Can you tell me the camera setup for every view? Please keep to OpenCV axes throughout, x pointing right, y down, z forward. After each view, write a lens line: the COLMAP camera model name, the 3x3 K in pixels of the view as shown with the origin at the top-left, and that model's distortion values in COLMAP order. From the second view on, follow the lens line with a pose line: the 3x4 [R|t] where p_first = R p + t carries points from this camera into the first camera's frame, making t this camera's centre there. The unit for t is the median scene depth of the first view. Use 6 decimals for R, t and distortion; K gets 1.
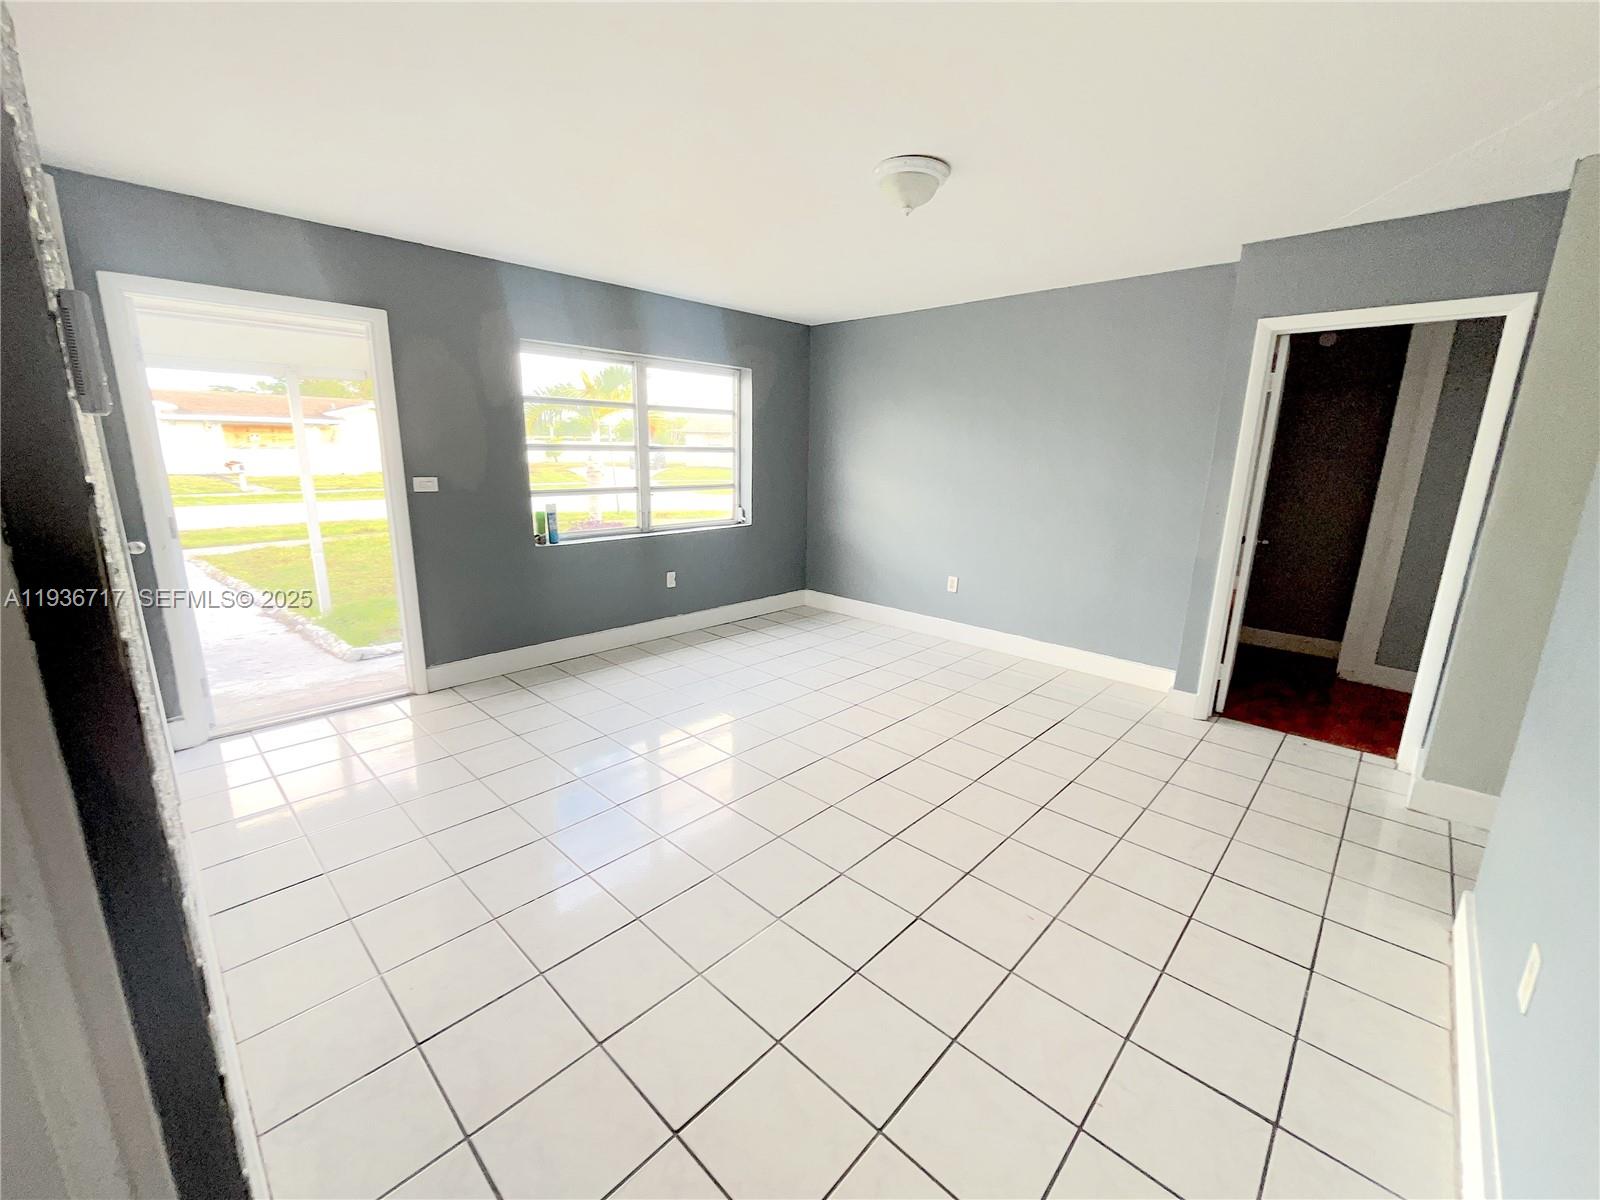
lens RADIAL K [[662.1, 0, 800.0], [0, 662.1, 600.0], [0, 0, 1]] dist [-0.000613, 0.000006]
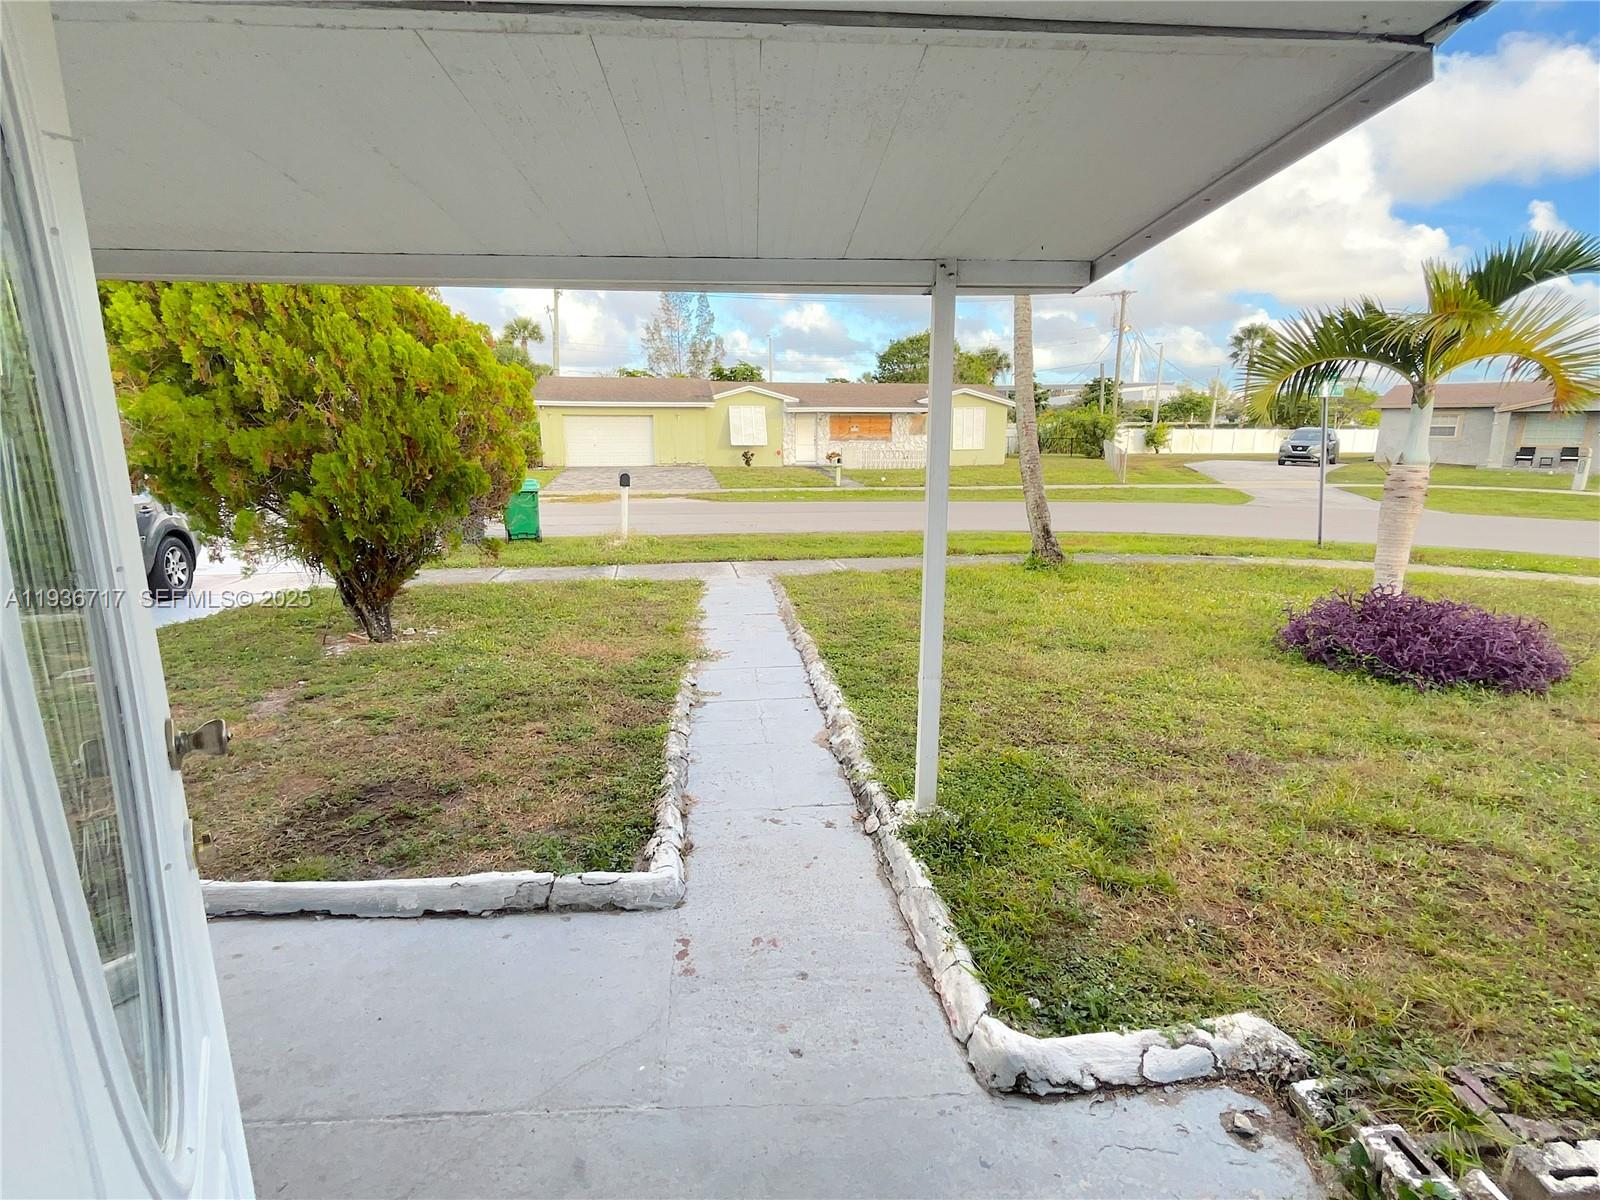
lens RADIAL K [[759.4, 0, 800.0], [0, 759.4, 600.0], [0, 0, 1]] dist [-0.000685, -0.000044]
pose [[0.735504, 0.131070, -0.664721, -0.152361], [-0.138009, 0.989523, 0.042410, -0.046152], [0.663315, 0.060544, 0.745887, 0.183465]]
